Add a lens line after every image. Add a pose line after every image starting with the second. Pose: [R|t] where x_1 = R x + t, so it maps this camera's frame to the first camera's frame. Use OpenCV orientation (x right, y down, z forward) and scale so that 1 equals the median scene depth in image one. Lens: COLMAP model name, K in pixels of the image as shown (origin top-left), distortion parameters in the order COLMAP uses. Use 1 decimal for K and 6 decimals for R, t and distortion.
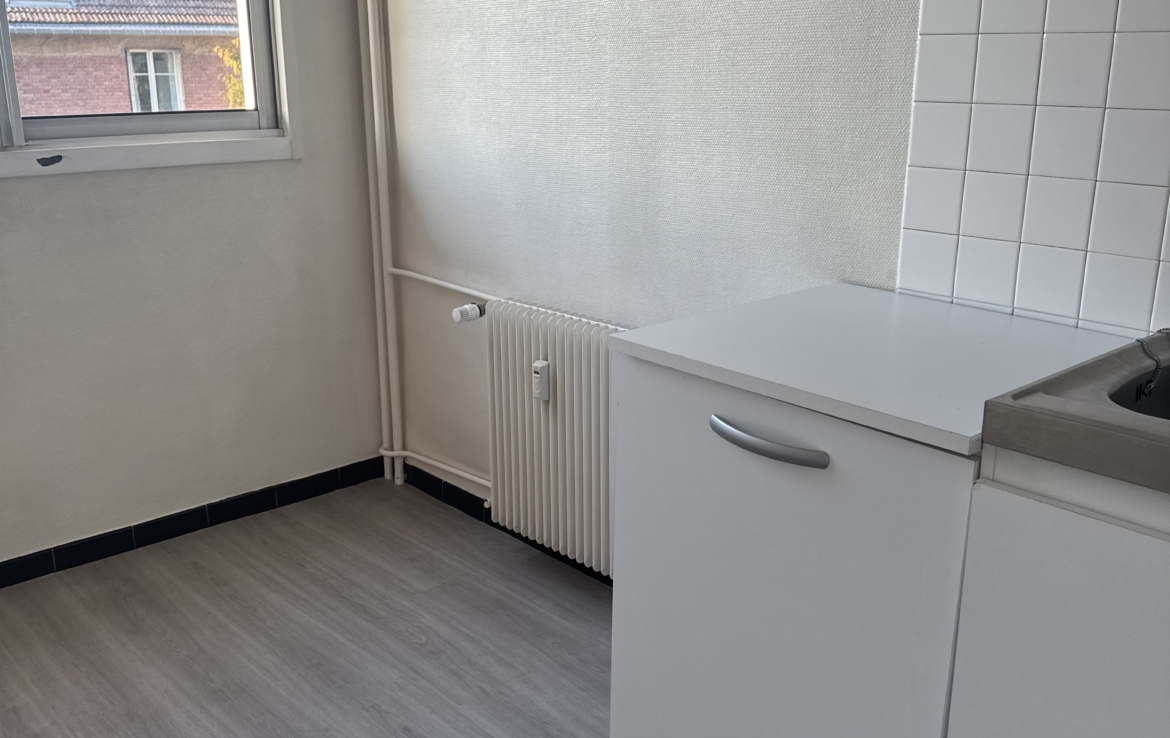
lens RADIAL K [[1085.6, 0, 589.6], [0, 1085.6, 370.1], [0, 0, 1]] dist [0.192444, -0.423909]
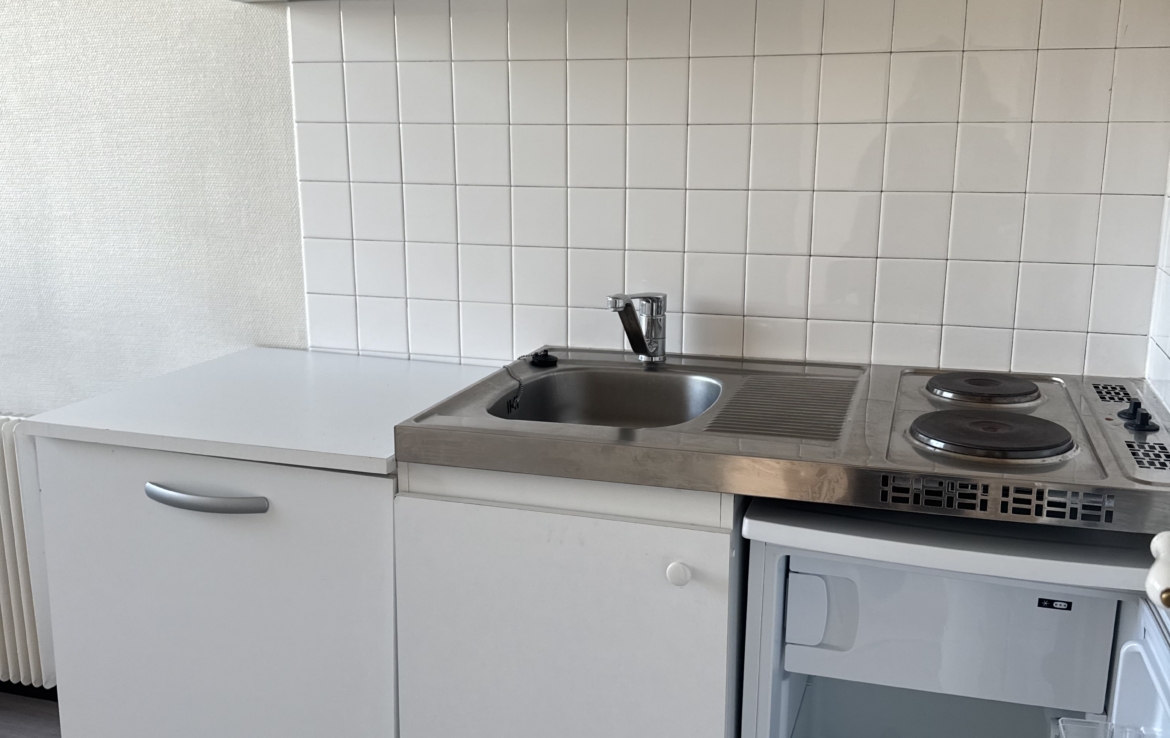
lens RADIAL K [[1085.6, 0, 589.6], [0, 1085.6, 370.1], [0, 0, 1]] dist [0.192444, -0.423909]
pose [[0.861363, -0.106502, 0.496701, -0.030699], [0.139479, 0.989781, -0.029654, 0.022895], [-0.488467, 0.094822, 0.867415, -0.101177]]
